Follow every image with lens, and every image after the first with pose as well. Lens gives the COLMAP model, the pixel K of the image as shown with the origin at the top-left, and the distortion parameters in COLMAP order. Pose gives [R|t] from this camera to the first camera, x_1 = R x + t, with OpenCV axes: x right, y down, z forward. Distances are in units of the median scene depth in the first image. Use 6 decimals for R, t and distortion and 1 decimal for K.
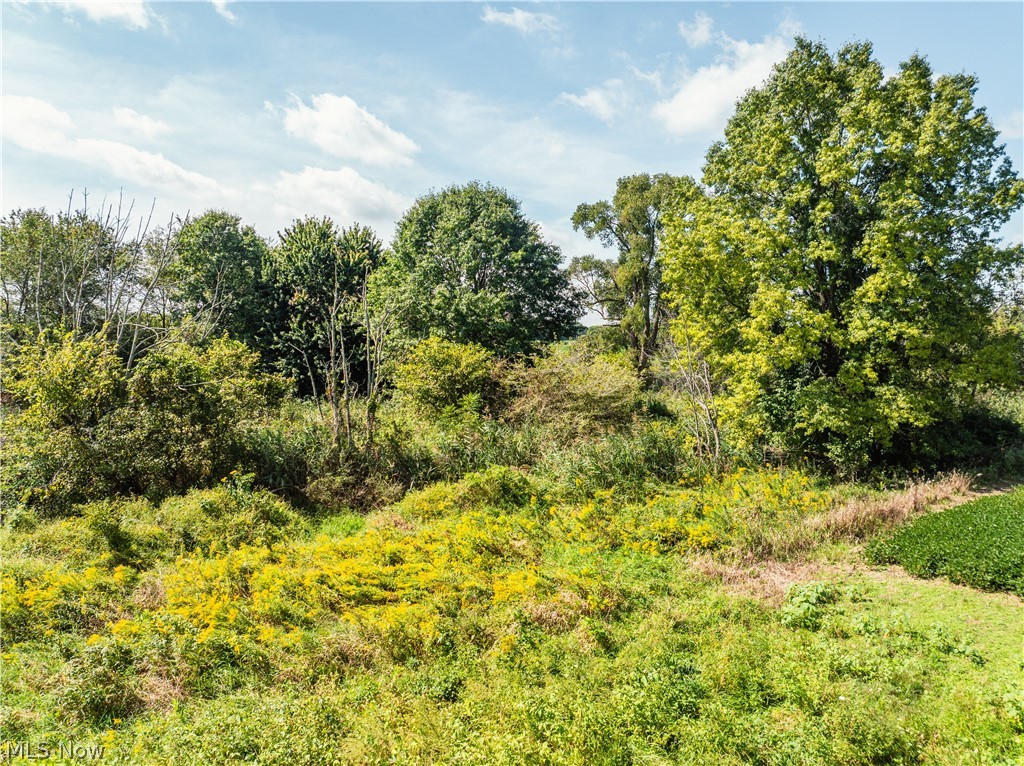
lens RADIAL K [[720.2, 0, 516.9], [0, 720.2, 371.4], [0, 0, 1]] dist [-0.052130, 0.022720]
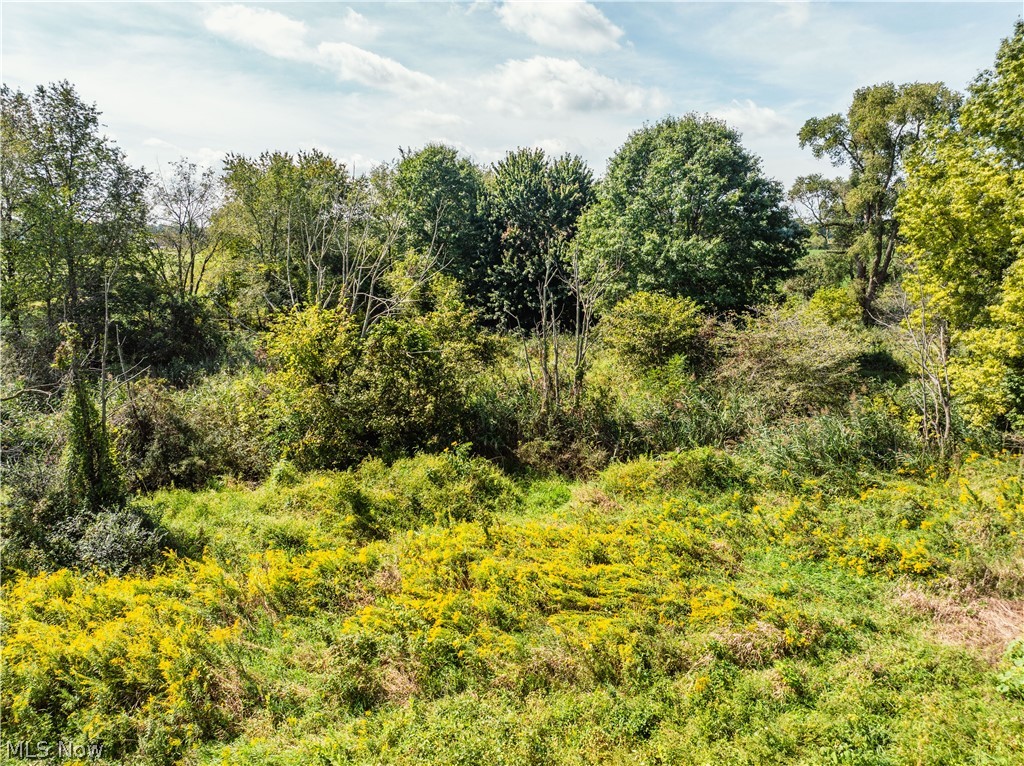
lens RADIAL K [[720.2, 0, 518.3], [0, 720.2, 358.1], [0, 0, 1]] dist [-0.052130, 0.022720]
pose [[0.961068, 0.057797, -0.270199, -0.009820], [-0.016202, 0.987984, 0.153706, -0.142713], [0.275836, -0.143344, 0.950456, -0.004020]]
